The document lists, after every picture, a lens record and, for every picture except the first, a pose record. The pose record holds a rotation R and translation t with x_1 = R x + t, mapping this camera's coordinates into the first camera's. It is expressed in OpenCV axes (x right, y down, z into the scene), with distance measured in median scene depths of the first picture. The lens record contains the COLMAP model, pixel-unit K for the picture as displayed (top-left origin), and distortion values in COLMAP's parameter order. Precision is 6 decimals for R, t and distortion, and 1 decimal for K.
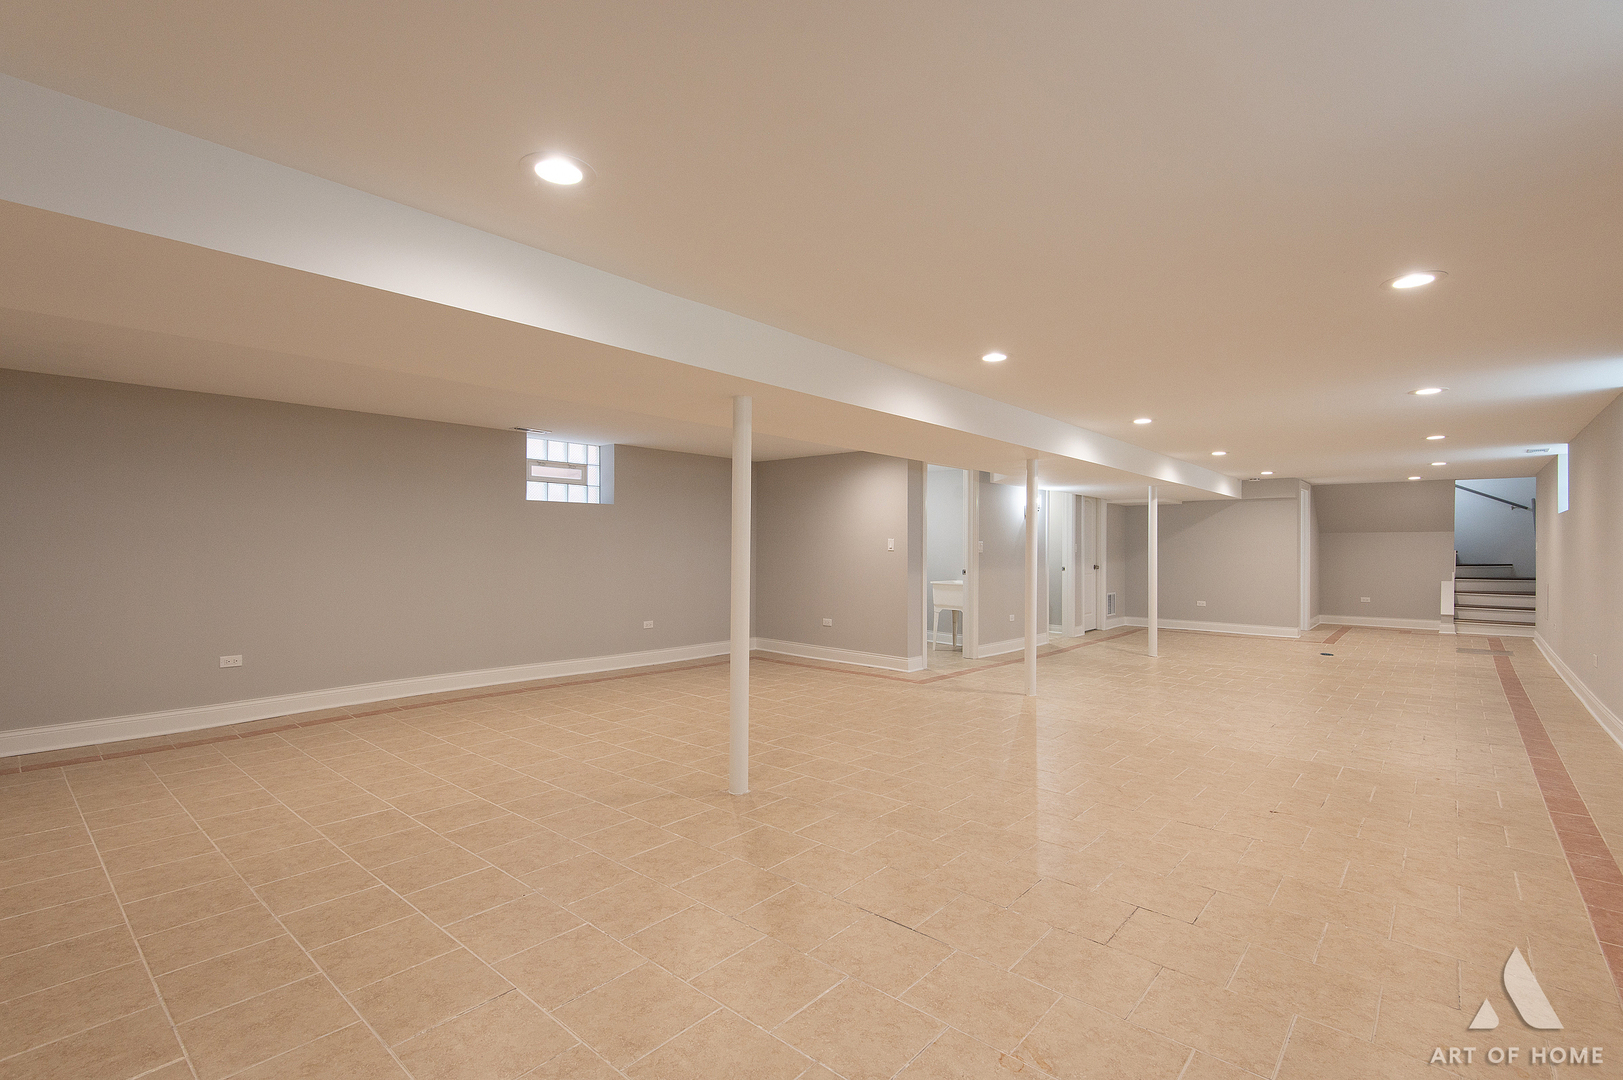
lens RADIAL K [[731.7, 0, 807.3], [0, 731.7, 544.3], [0, 0, 1]] dist [0.023153, -0.000515]
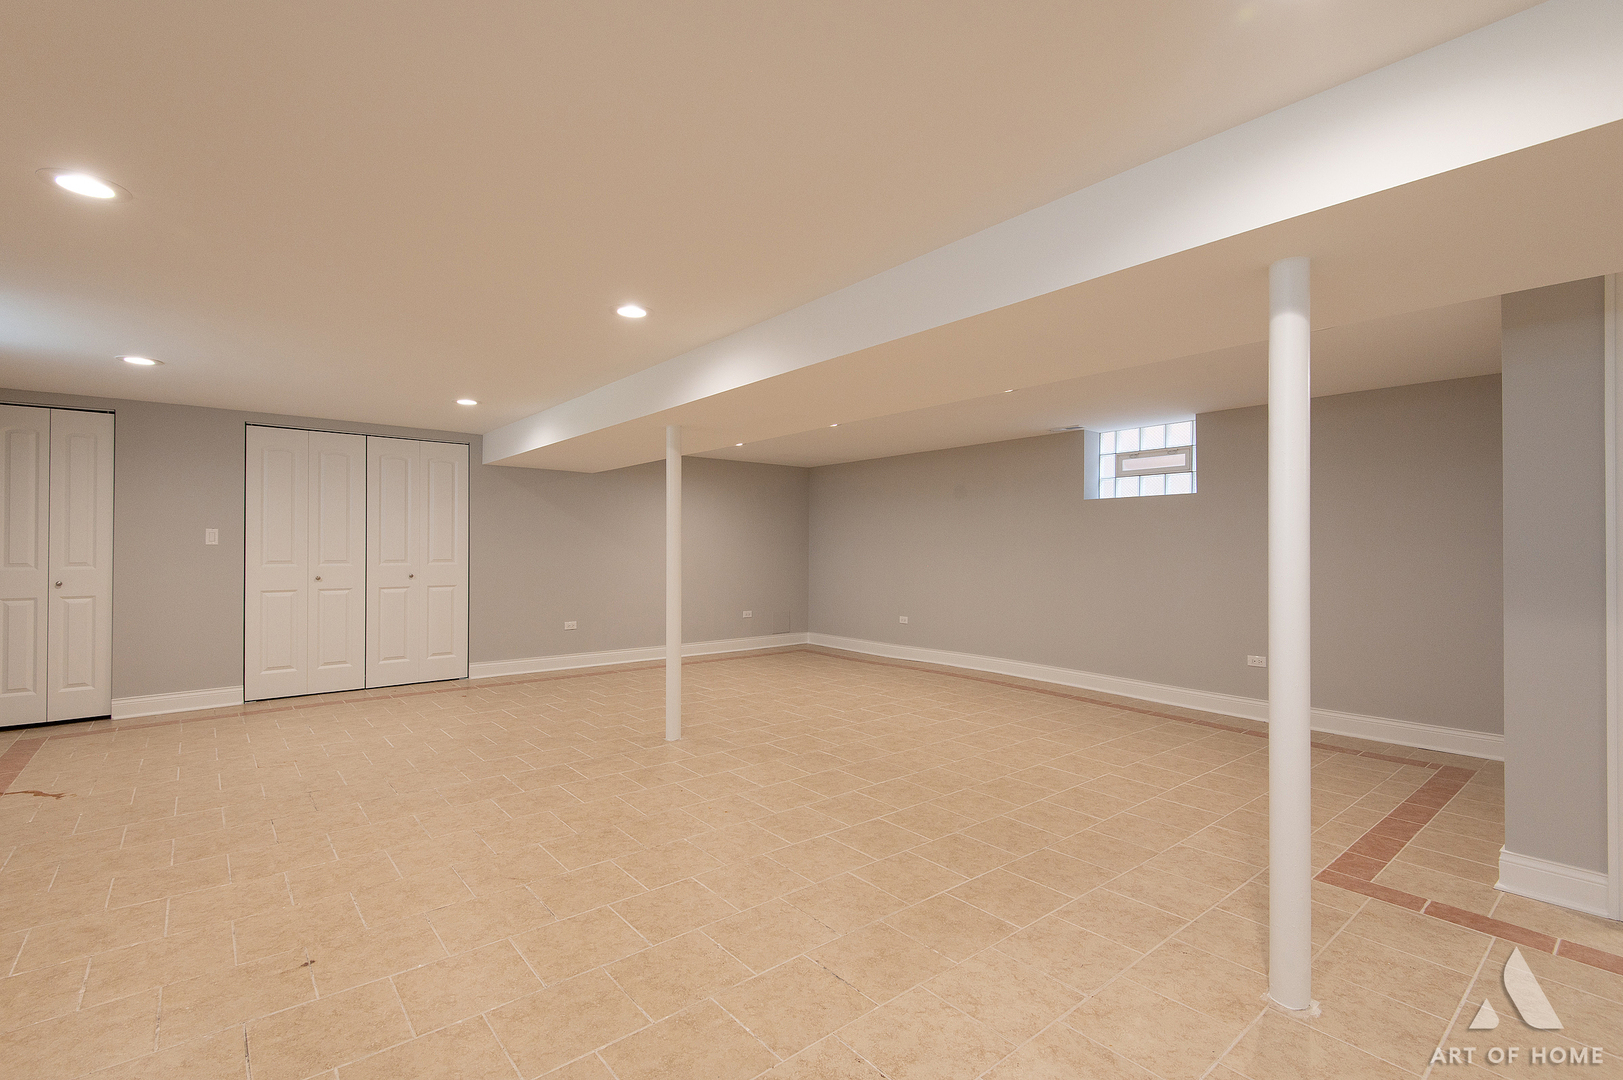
lens RADIAL K [[731.7, 0, 807.3], [0, 731.7, 544.3], [0, 0, 1]] dist [0.023153, -0.000515]
pose [[-0.161552, -0.011881, -0.986793, 0.612362], [0.001178, 0.999924, -0.012232, 0.009132], [0.986864, -0.003139, -0.161525, 0.784255]]
